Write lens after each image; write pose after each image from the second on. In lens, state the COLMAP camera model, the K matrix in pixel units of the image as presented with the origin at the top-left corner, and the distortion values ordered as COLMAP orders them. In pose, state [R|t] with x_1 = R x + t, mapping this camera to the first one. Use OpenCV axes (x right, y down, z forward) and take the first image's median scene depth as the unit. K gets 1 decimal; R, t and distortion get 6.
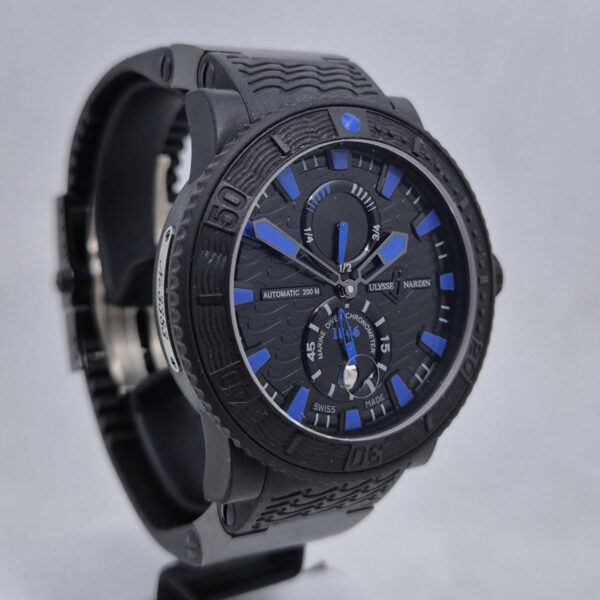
lens RADIAL K [[986.6, 0, 300.3], [0, 986.6, 282.8], [0, 0, 1]] dist [0.025833, -0.034062]
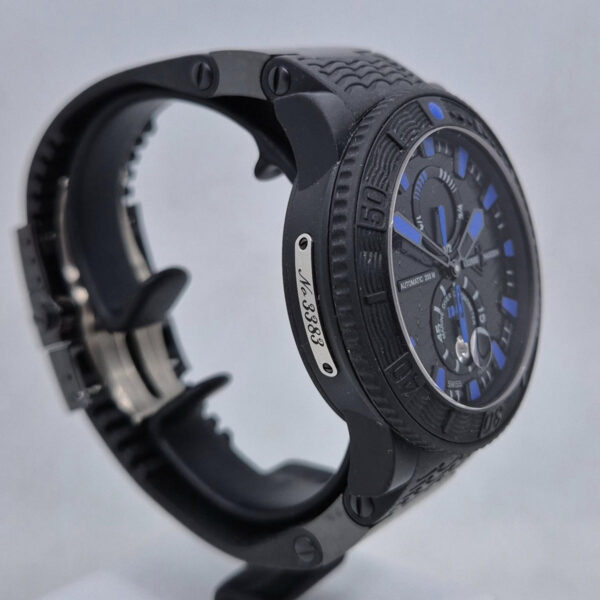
lens RADIAL K [[986.6, 0, 300.3], [0, 986.6, 282.8], [0, 0, 1]] dist [0.025833, -0.034062]
pose [[0.935147, -0.164367, 0.313822, -0.440573], [0.159085, 0.986347, 0.042556, -0.049944], [-0.316533, 0.010129, 0.948528, 0.054976]]
